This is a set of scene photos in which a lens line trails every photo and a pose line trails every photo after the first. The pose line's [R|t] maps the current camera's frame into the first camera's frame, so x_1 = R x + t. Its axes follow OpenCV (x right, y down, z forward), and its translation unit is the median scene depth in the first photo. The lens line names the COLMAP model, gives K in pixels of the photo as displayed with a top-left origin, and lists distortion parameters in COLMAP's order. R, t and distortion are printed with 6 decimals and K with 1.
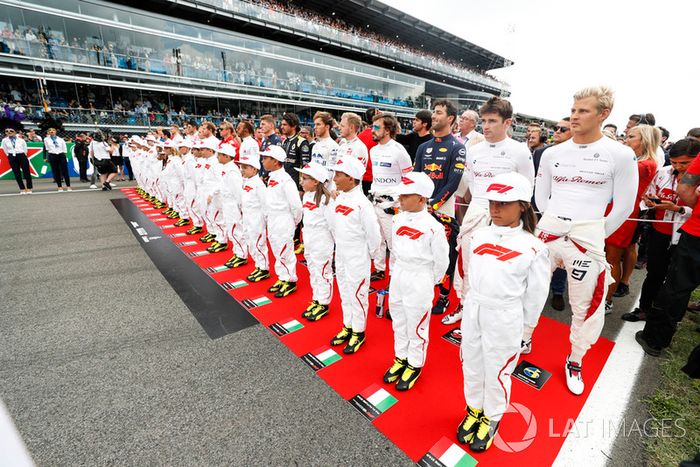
lens RADIAL K [[334.6, 0, 350.0], [0, 334.6, 233.5], [0, 0, 1]] dist [-0.031602, -0.000195]
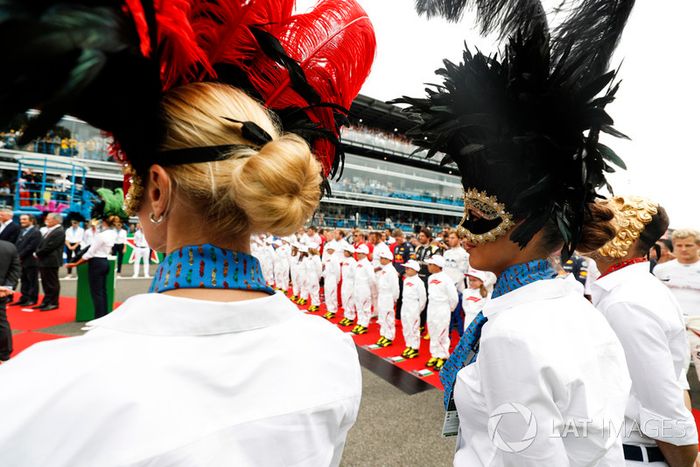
lens RADIAL K [[334.6, 0, 350.0], [0, 334.6, 233.5], [0, 0, 1]] dist [-0.031602, -0.000195]
pose [[0.987576, 0.015895, -0.156337, -0.272063], [-0.058304, 0.960924, -0.270602, 0.038421], [0.145927, 0.276355, 0.949912, -0.308969]]
